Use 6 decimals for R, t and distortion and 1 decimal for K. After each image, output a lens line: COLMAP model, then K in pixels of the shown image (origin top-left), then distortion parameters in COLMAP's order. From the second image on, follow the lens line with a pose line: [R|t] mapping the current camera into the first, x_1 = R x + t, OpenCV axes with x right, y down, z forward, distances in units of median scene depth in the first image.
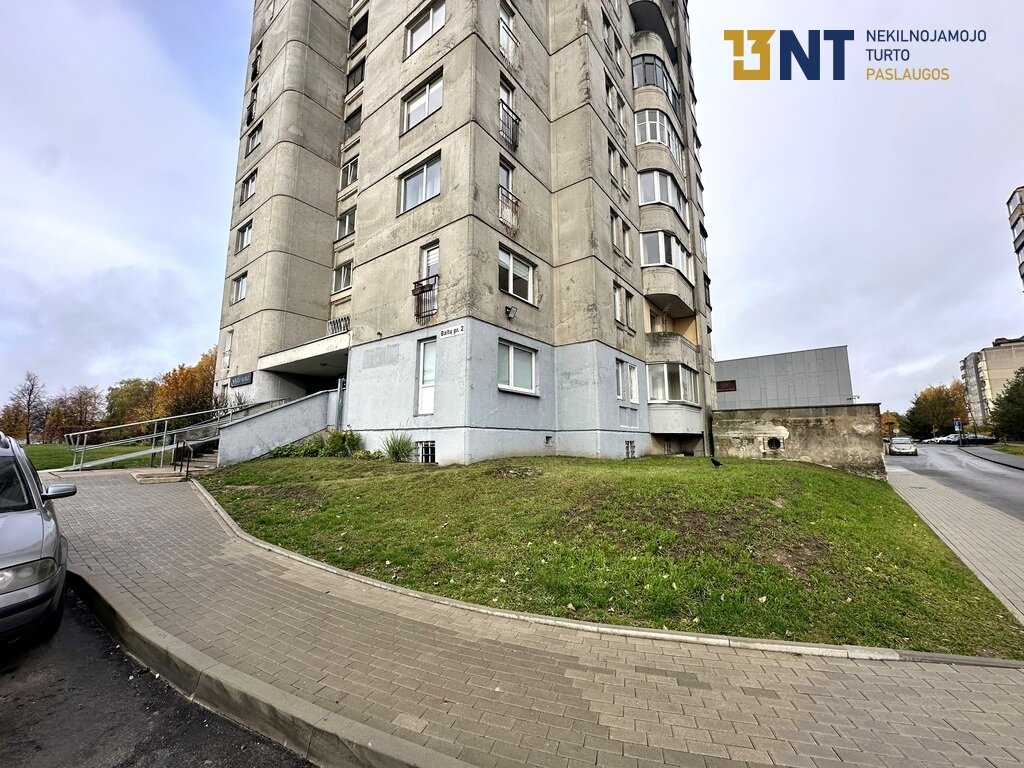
lens RADIAL K [[406.6, 0, 511.6], [0, 406.6, 383.6], [0, 0, 1]] dist [-0.007603, 0.000427]
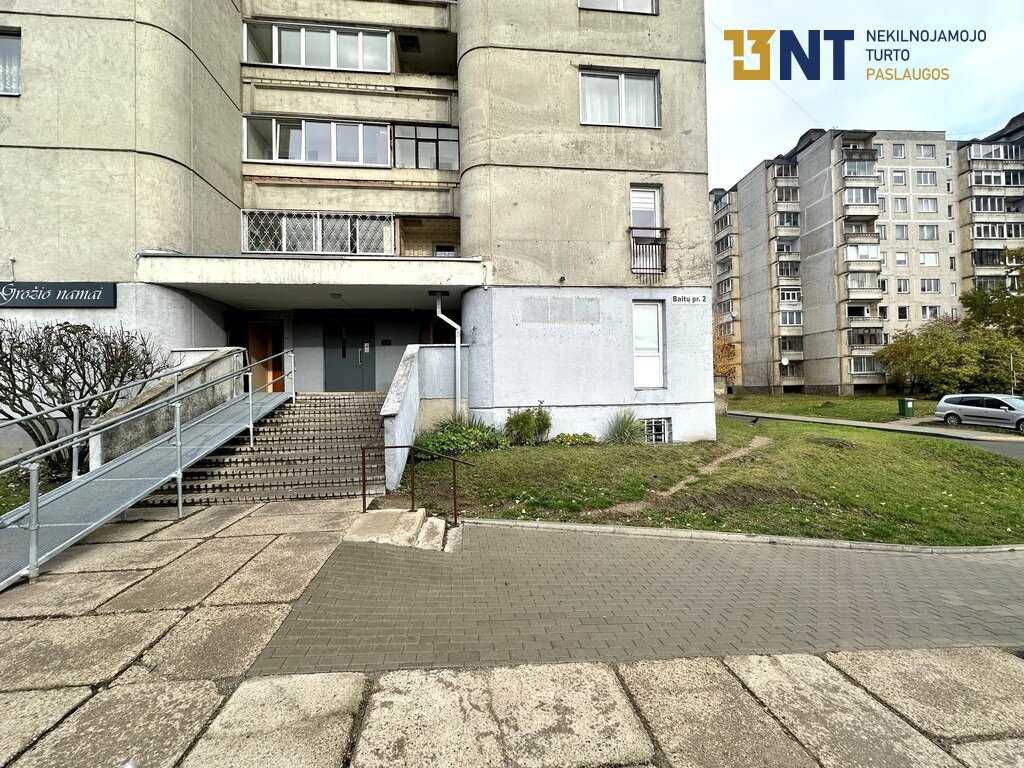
lens RADIAL K [[406.6, 0, 509.5], [0, 406.6, 383.9], [0, 0, 1]] dist [-0.007603, 0.000427]
pose [[0.729200, -0.001876, 0.684298, -0.915637], [-0.081450, 0.992649, 0.089516, 0.011193], [-0.679436, -0.121011, 0.723687, 0.500815]]
